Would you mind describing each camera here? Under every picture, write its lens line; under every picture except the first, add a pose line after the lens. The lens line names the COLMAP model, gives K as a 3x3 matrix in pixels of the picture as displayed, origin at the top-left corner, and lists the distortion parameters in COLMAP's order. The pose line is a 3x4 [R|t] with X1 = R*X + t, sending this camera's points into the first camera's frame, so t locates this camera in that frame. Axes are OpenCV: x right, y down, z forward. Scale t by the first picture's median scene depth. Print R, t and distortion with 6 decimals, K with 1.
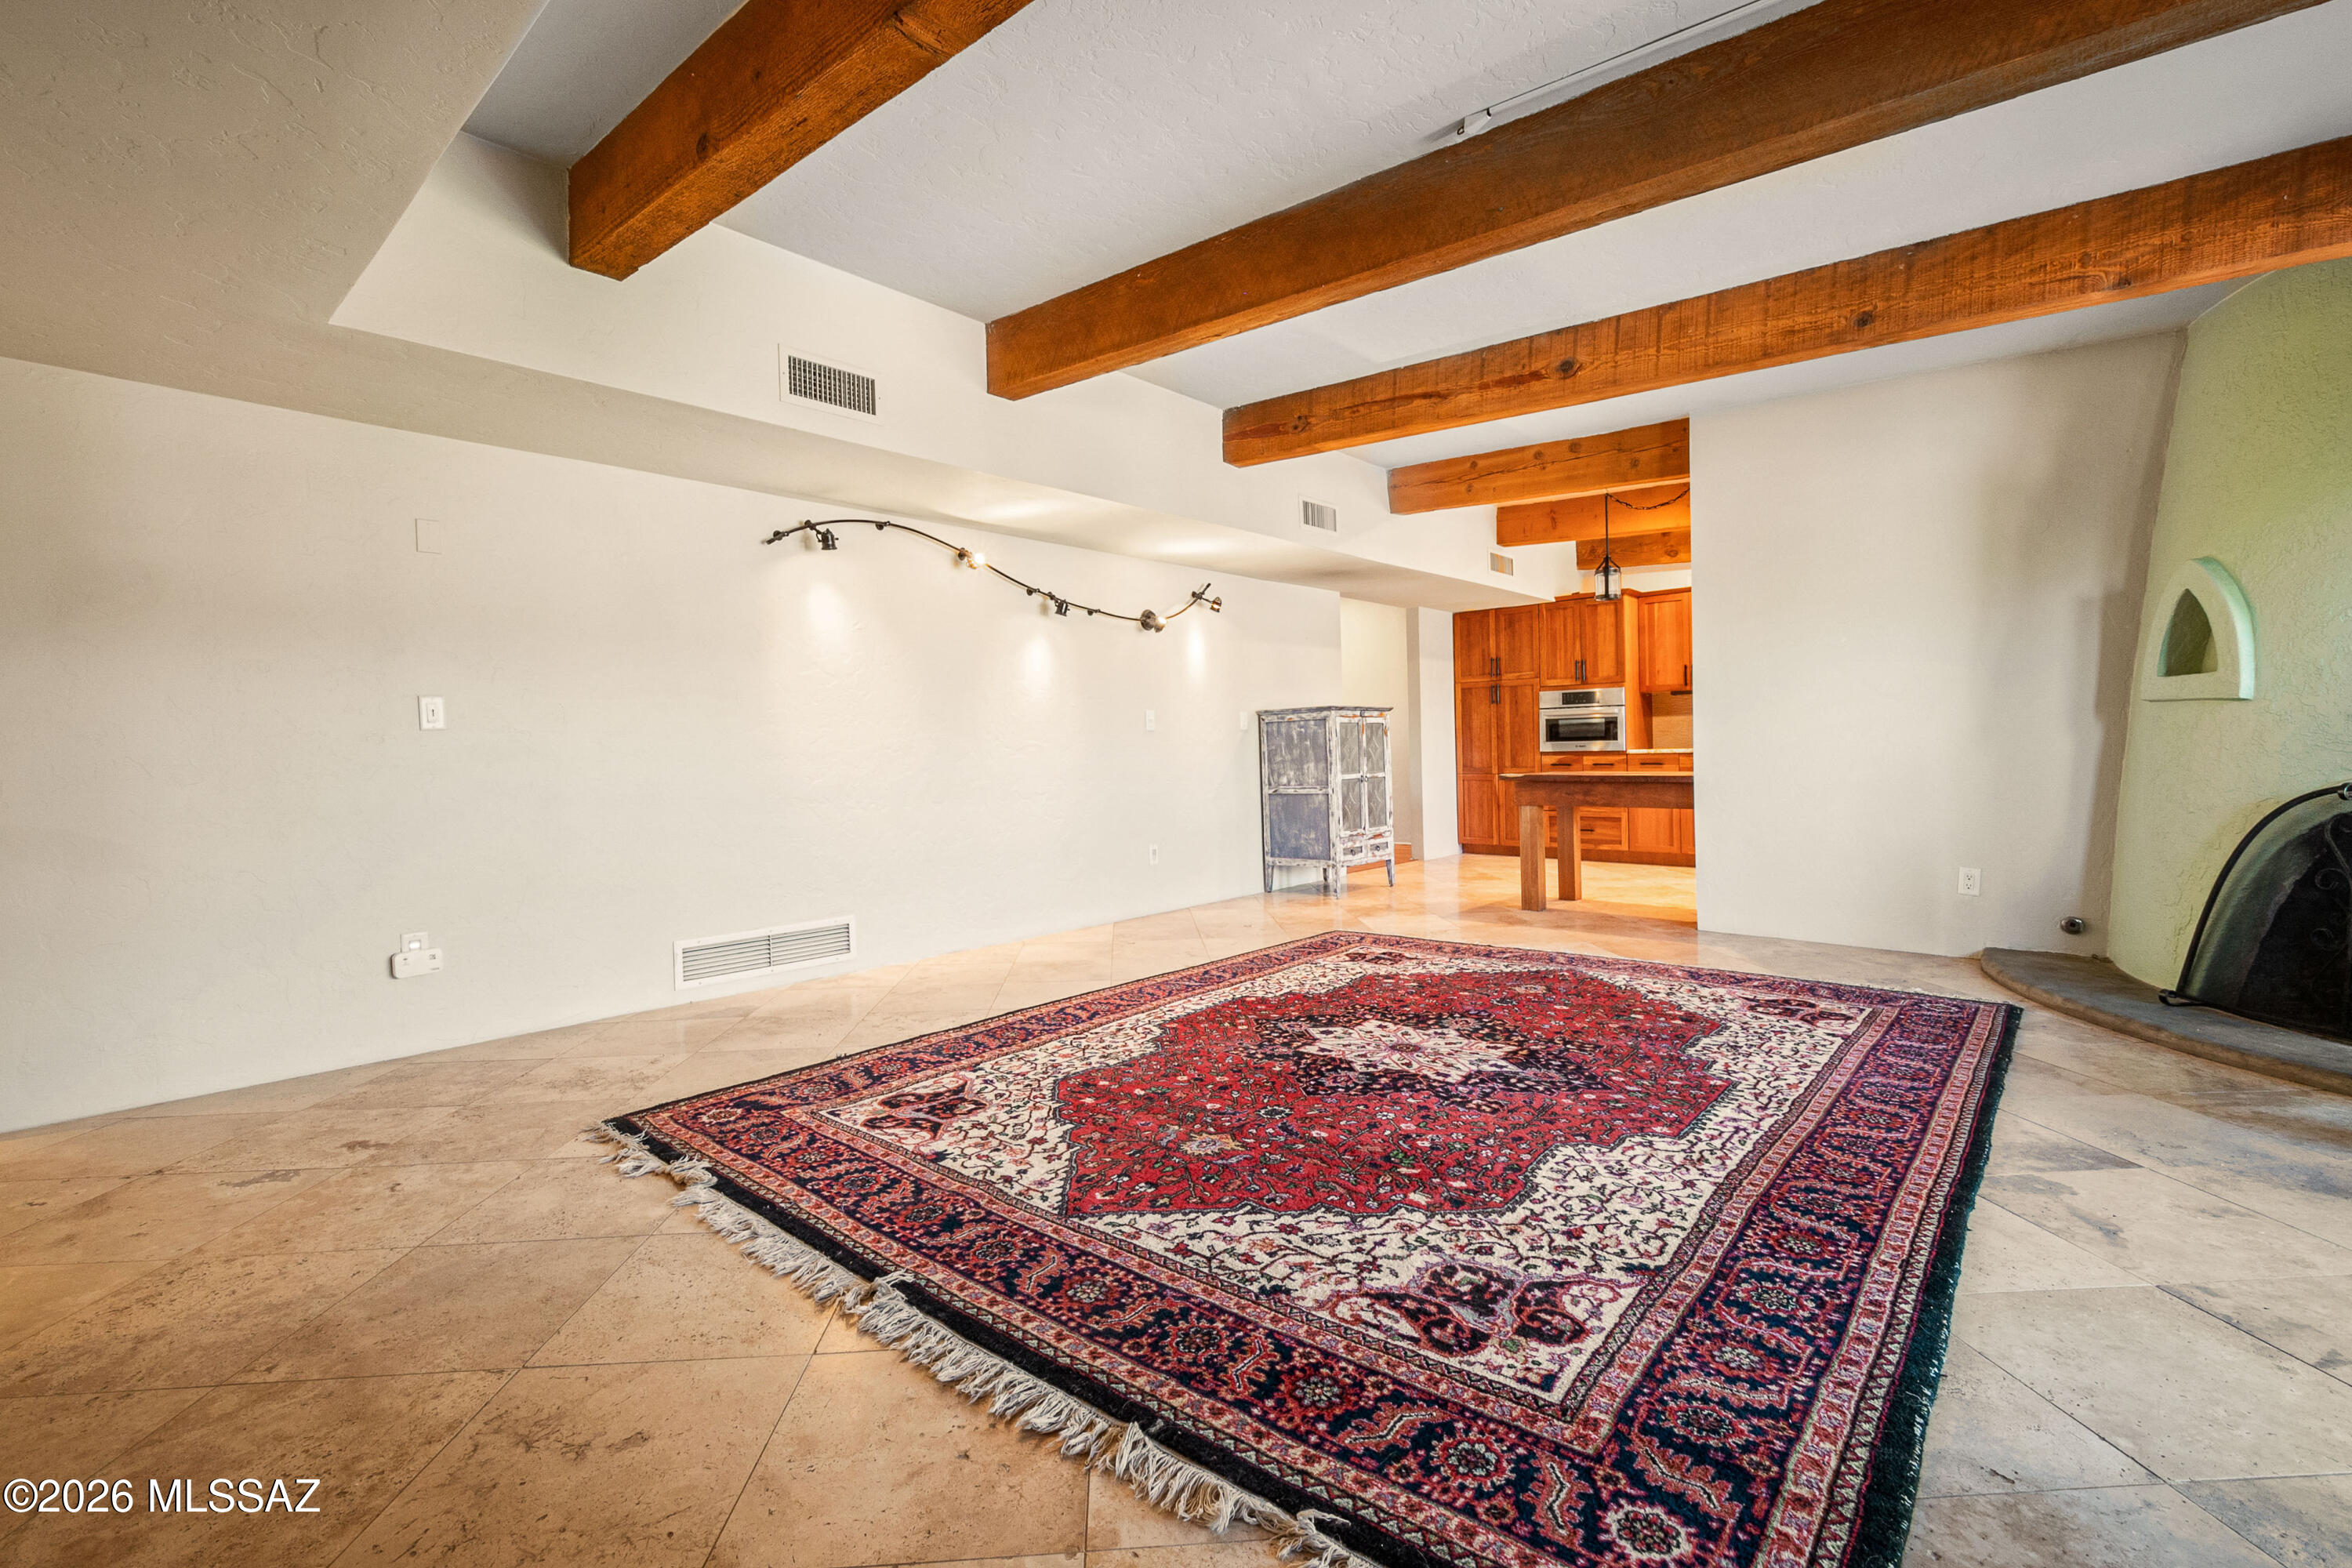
lens RADIAL K [[1044.1, 0, 1186.3], [0, 1044.1, 758.0], [0, 0, 1]] dist [0.002133, -0.000021]
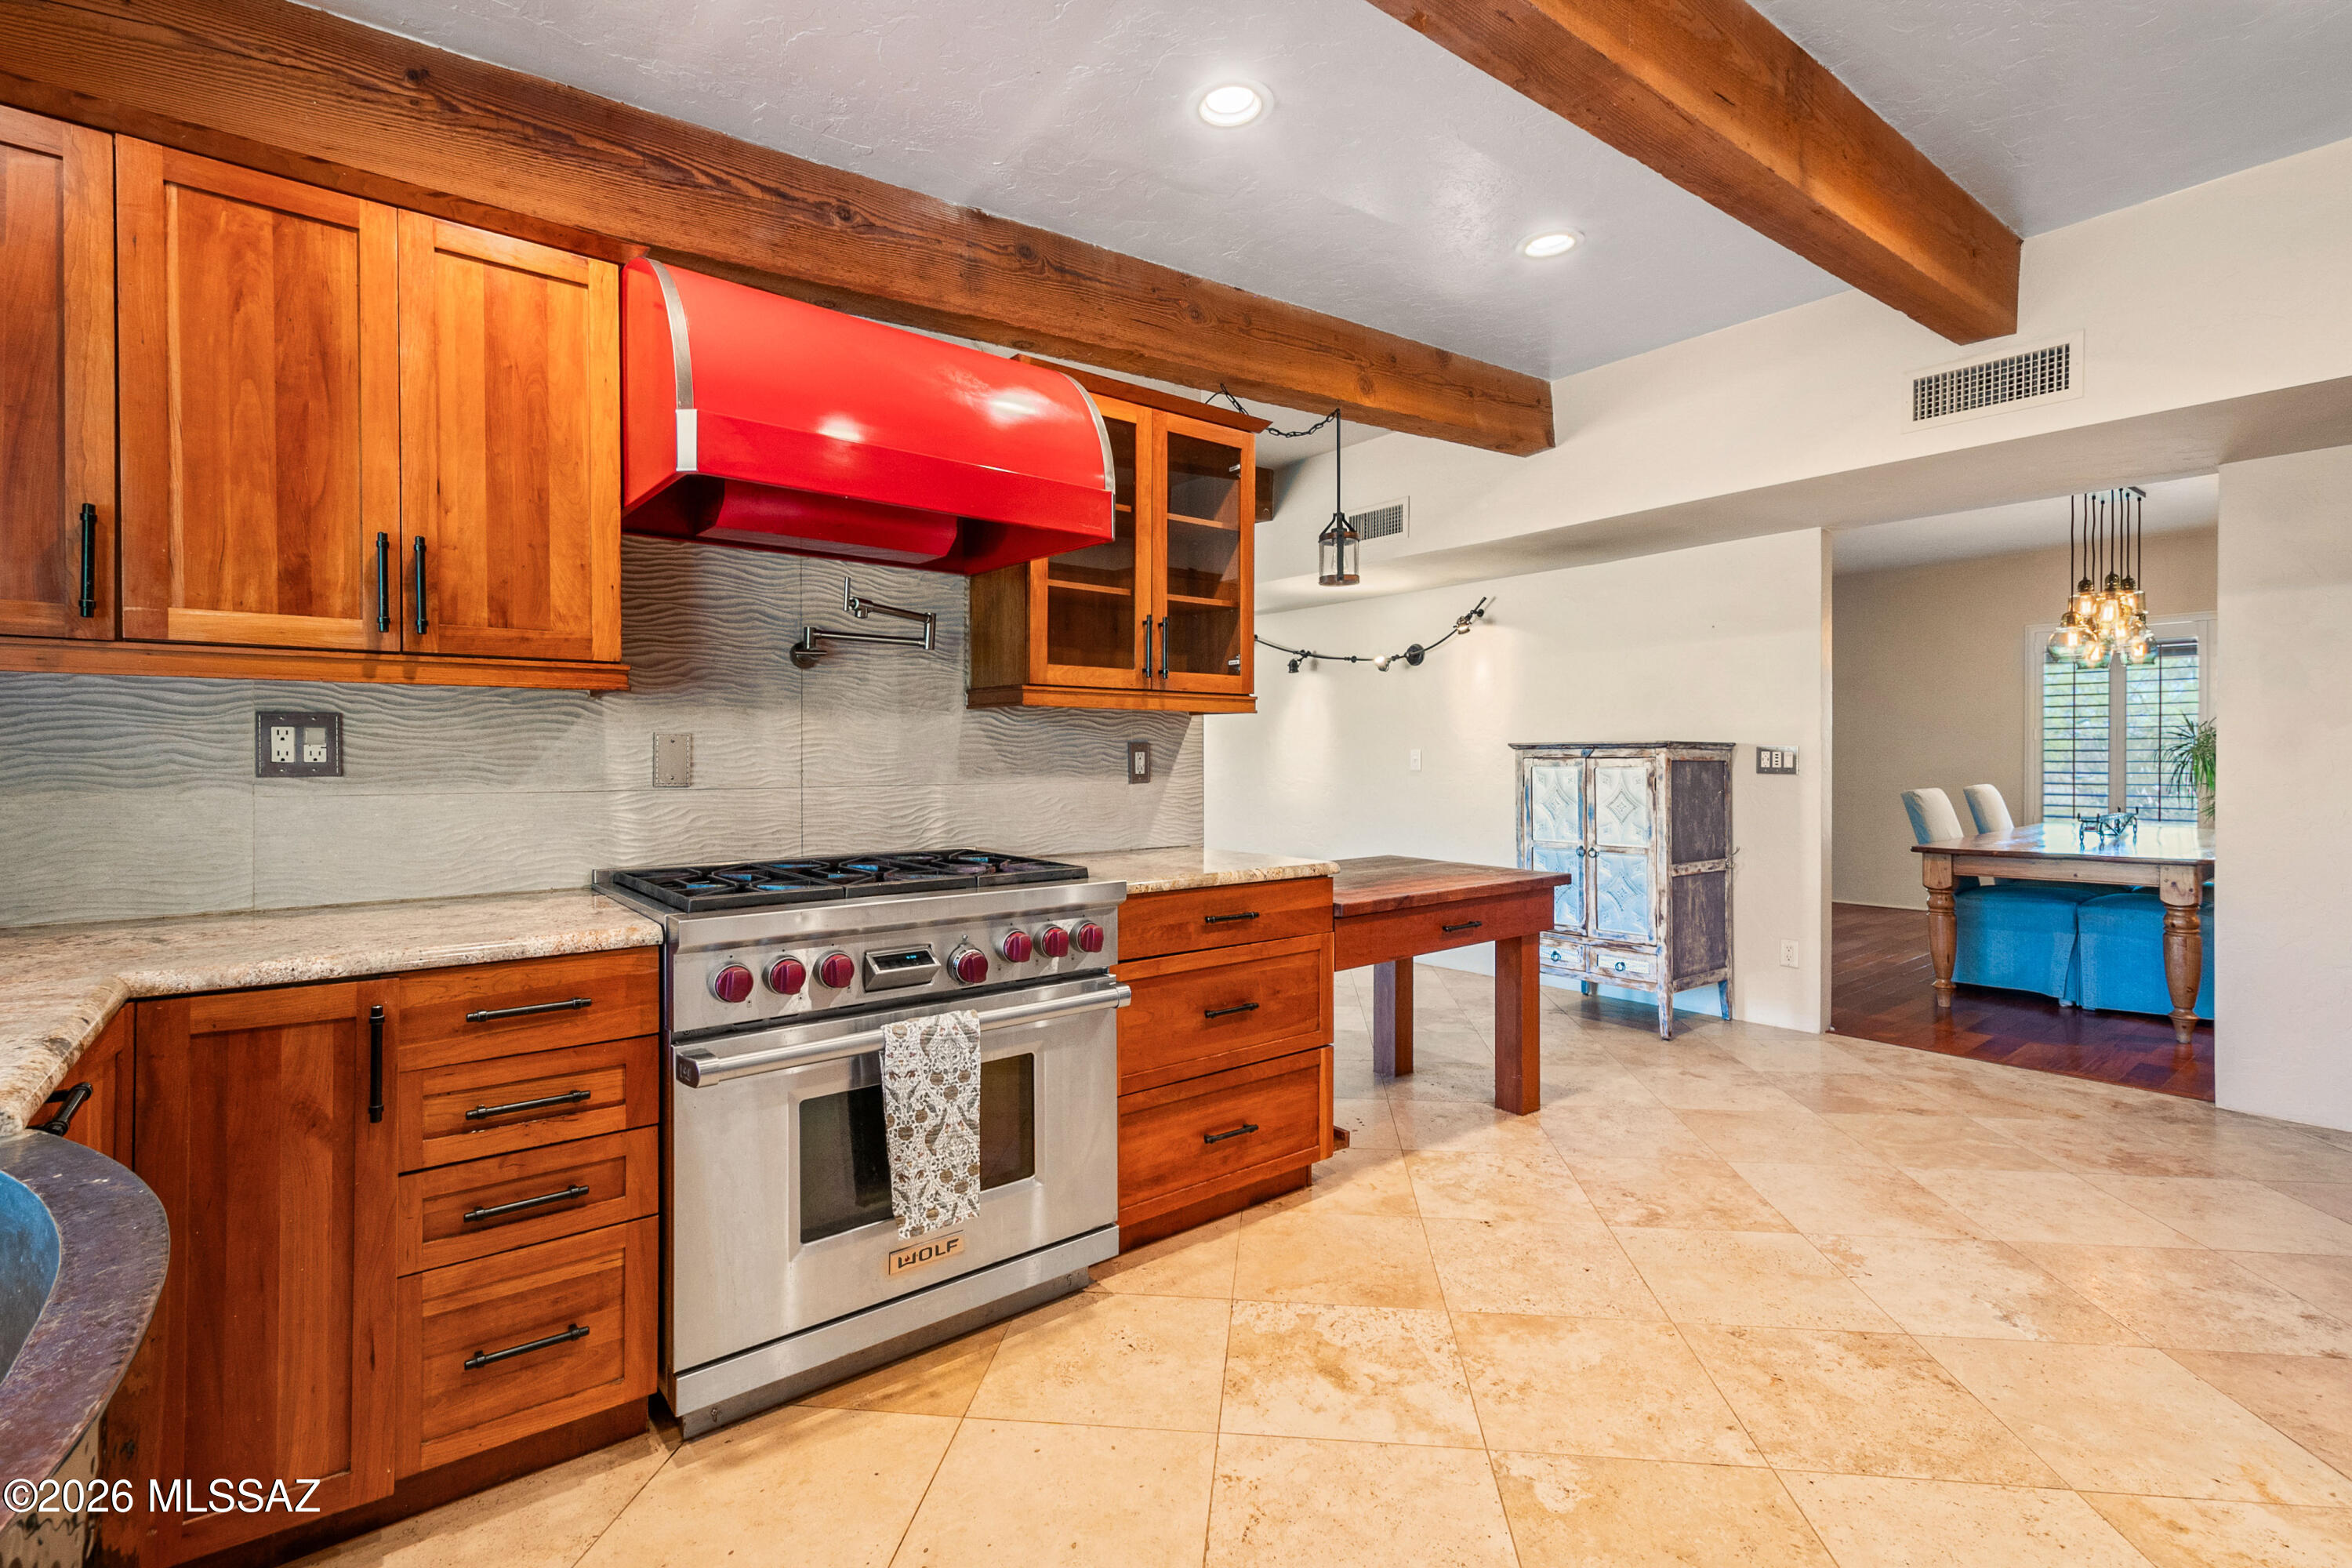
lens RADIAL K [[1062.2, 0, 1175.8], [0, 1062.2, 760.5], [0, 0, 1]] dist [0.005479, -0.000562]
pose [[-0.172027, 0.025018, -0.984775, 1.697215], [0.000792, 0.999681, 0.025258, -0.107423], [0.985092, 0.003565, -0.171992, 1.664107]]
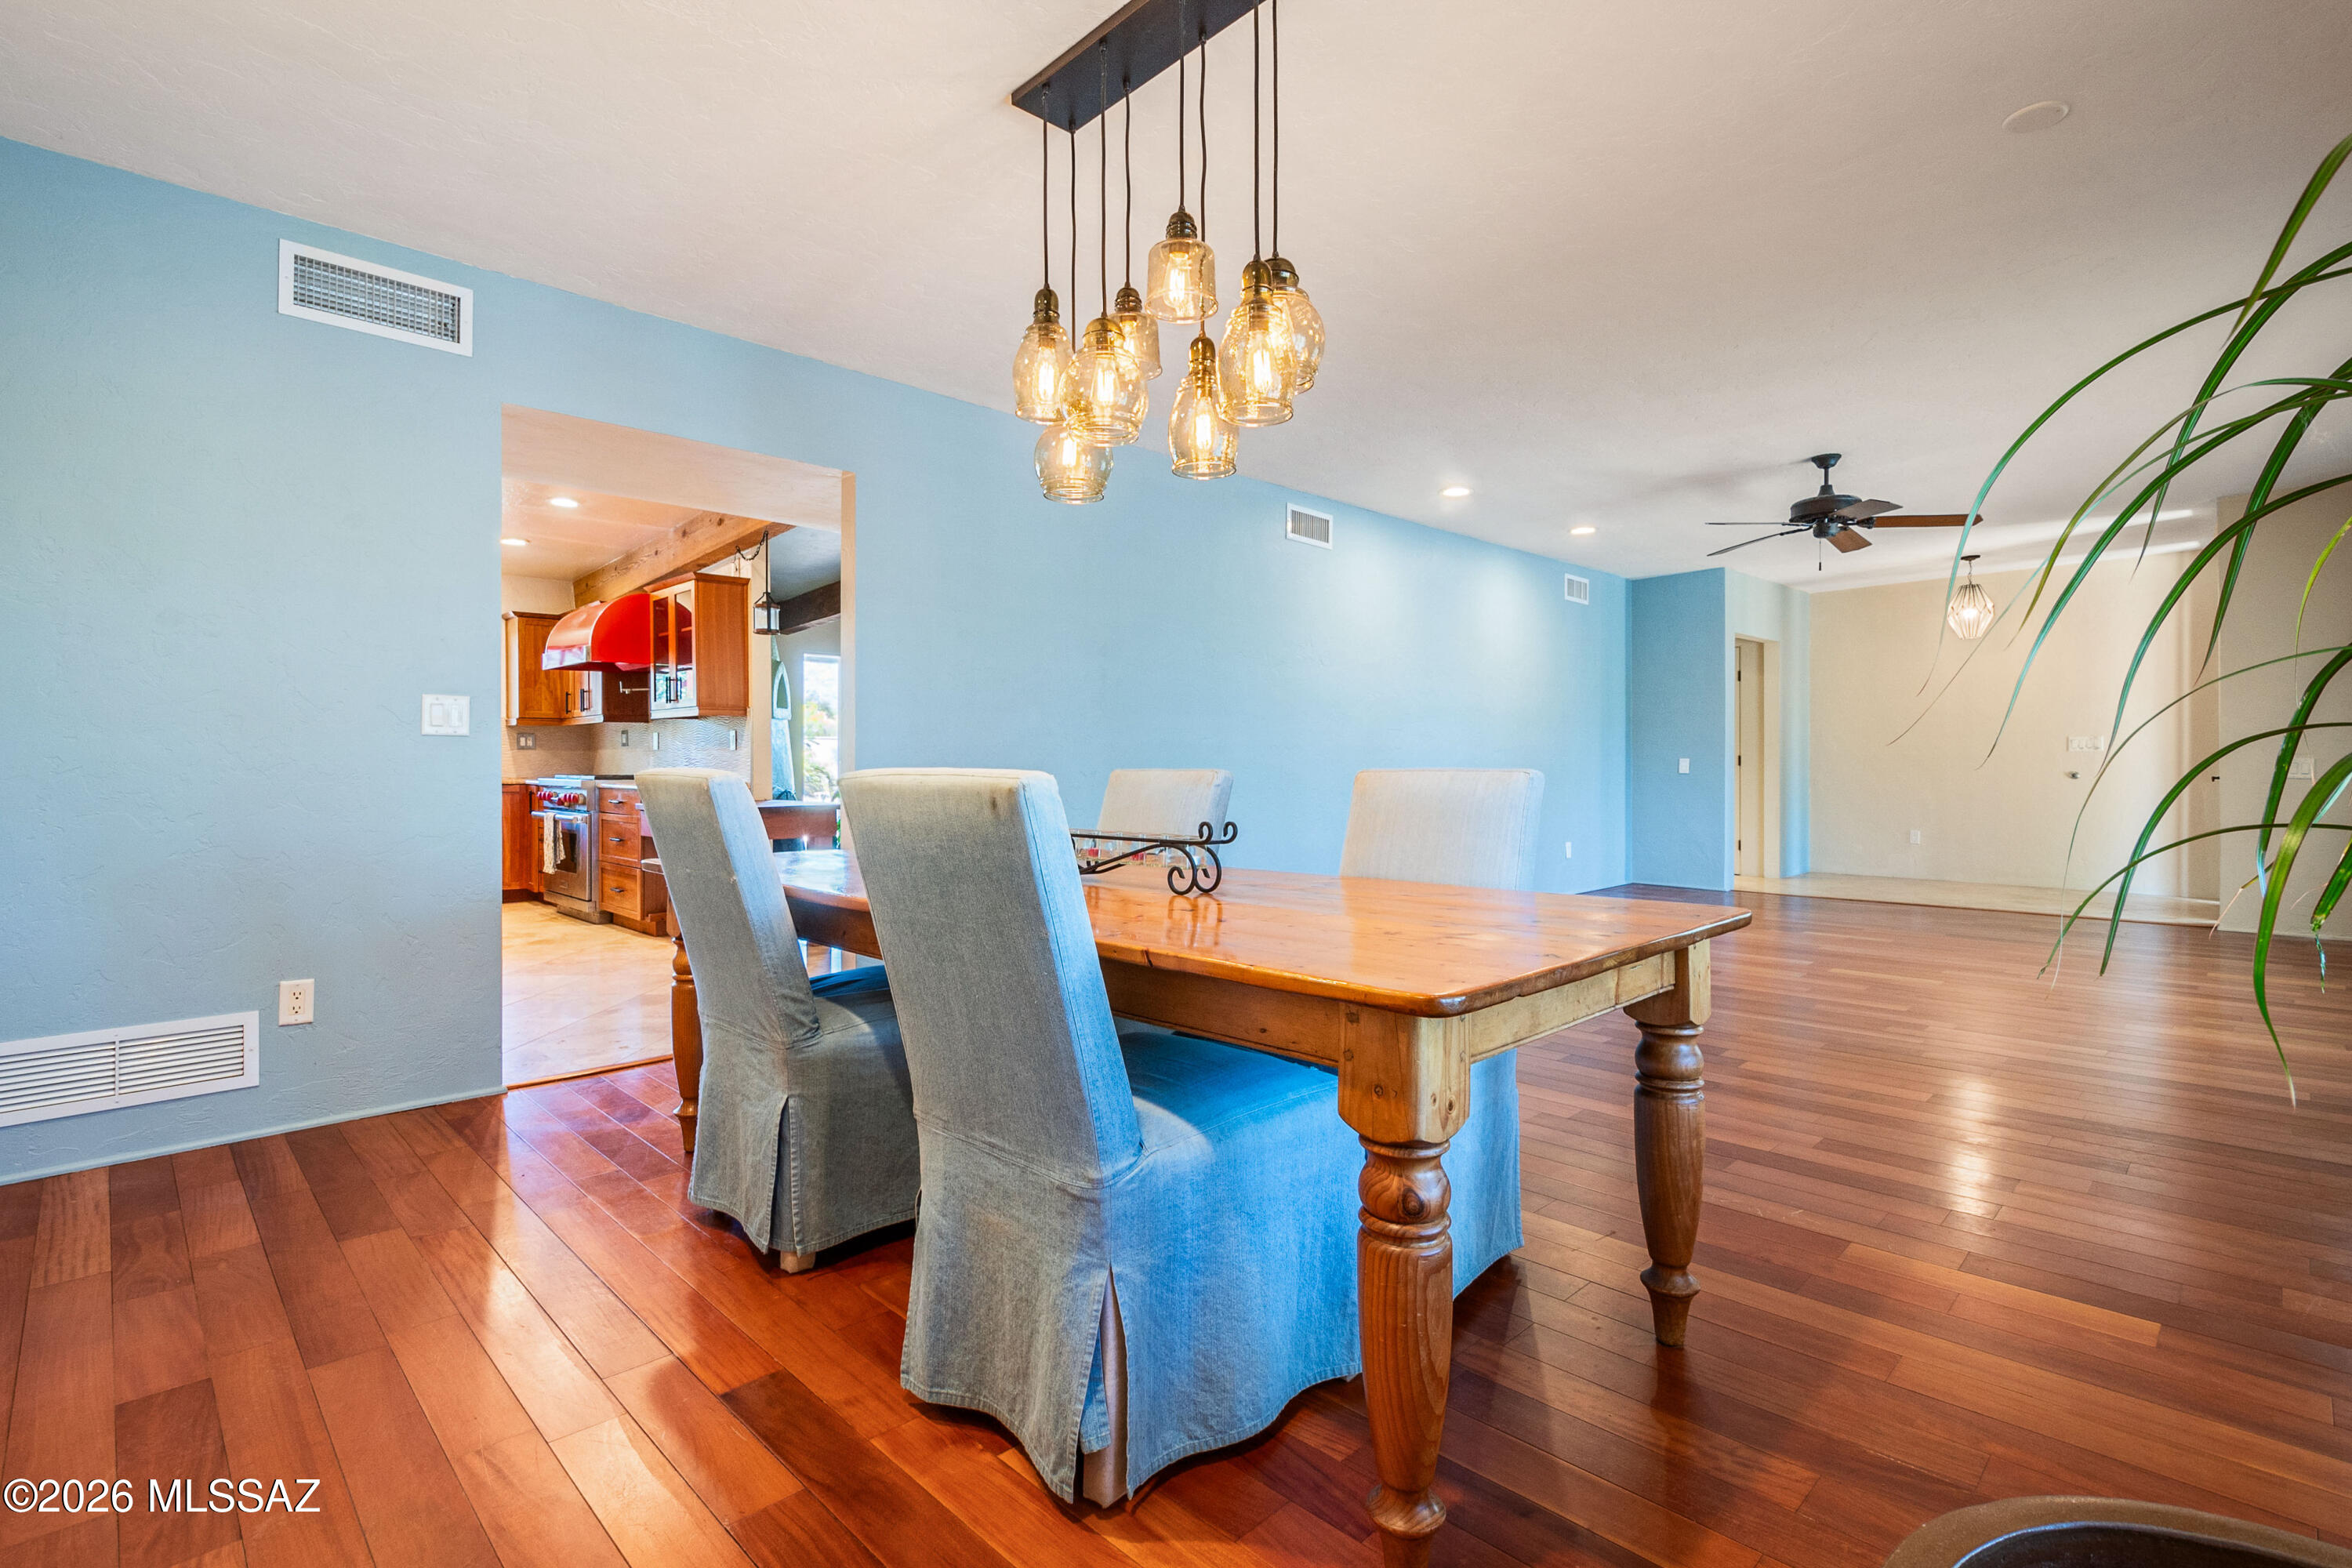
lens RADIAL K [[1120.8, 0, 1181.1], [0, 1120.8, 766.7], [0, 0, 1]] dist [0.000603, -0.000193]
pose [[-0.996623, 0.023040, 0.078809, -0.161504], [0.024123, 0.999627, 0.012821, -0.043062], [-0.078484, 0.014679, -0.996807, 3.425655]]
